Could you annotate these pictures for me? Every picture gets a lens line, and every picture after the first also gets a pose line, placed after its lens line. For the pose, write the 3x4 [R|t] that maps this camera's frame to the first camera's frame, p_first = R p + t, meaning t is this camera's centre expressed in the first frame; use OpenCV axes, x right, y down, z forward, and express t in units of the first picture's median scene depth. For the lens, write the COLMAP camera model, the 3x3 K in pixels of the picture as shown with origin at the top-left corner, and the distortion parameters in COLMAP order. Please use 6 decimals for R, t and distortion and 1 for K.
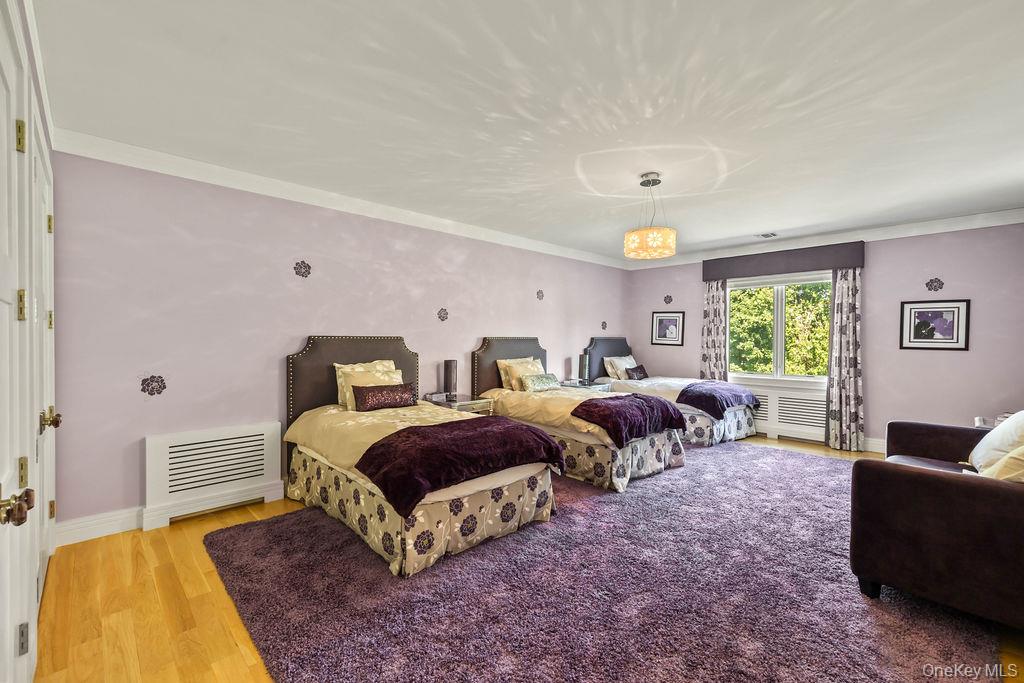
lens RADIAL K [[436.5, 0, 514.5], [0, 436.5, 343.9], [0, 0, 1]] dist [0.010667, -0.000529]
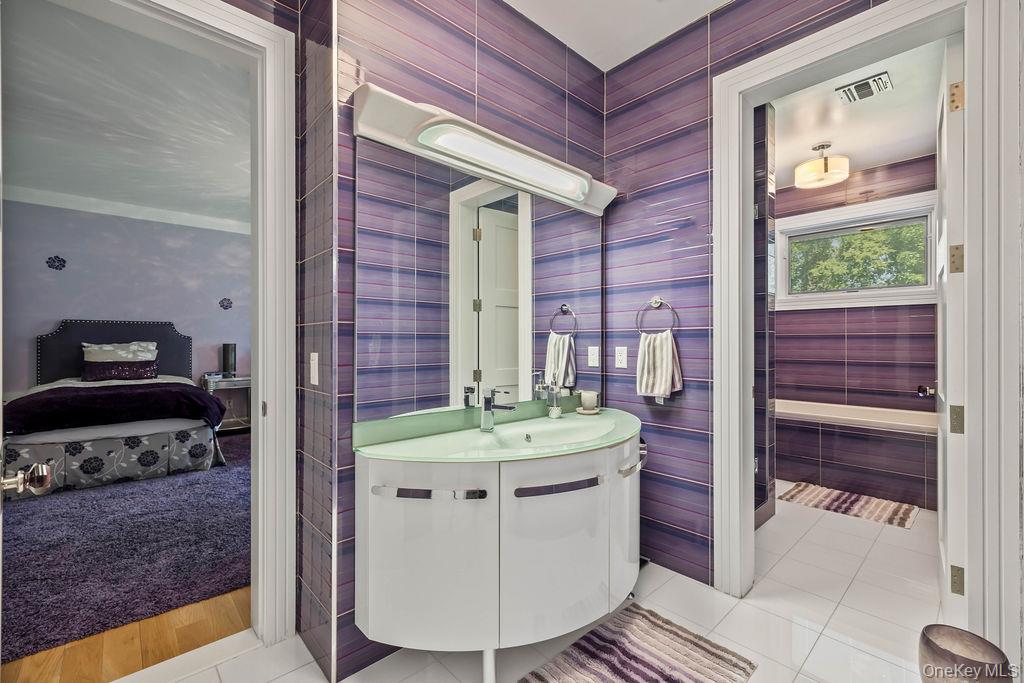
lens RADIAL K [[436.5, 0, 509.1], [0, 436.5, 340.3], [0, 0, 1]] dist [0.010667, -0.000529]
pose [[0.999328, -0.004335, -0.036408, 0.776635], [0.003857, 0.999906, -0.013170, 0.058057], [0.036462, 0.013021, 0.999250, -0.142020]]
